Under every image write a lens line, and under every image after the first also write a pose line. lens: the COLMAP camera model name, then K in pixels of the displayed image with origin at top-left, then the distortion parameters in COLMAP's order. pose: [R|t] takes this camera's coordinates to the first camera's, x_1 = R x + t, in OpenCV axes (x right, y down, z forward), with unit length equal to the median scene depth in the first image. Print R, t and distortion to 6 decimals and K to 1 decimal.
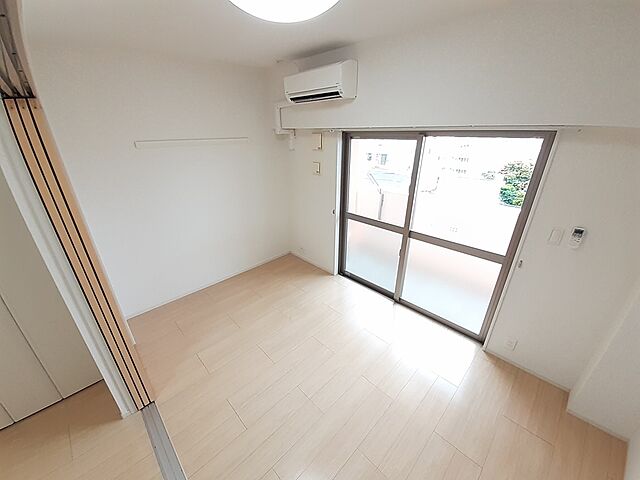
lens RADIAL K [[248.8, 0, 320.0], [0, 248.8, 240.0], [0, 0, 1]] dist [0.000786, -0.007750]
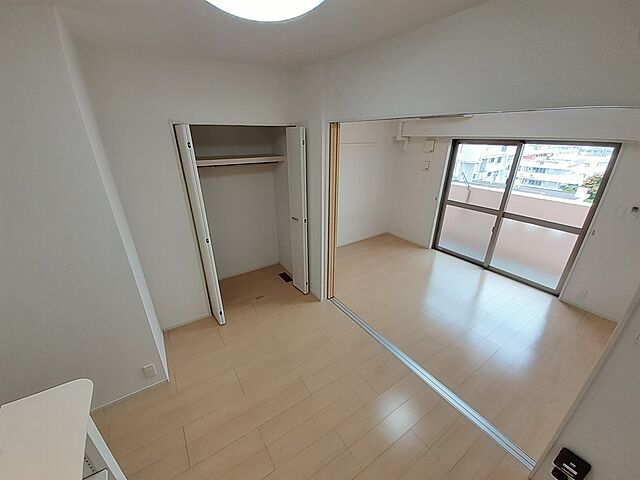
lens RADIAL K [[251.2, 0, 315.5], [0, 251.2, 244.1], [0, 0, 1]] dist [-0.000812, -0.010676]
pose [[0.981116, 0.080915, -0.175681, -0.360075], [-0.082383, 0.996600, -0.001069, 0.203564], [0.174997, 0.015522, 0.984447, -0.479487]]
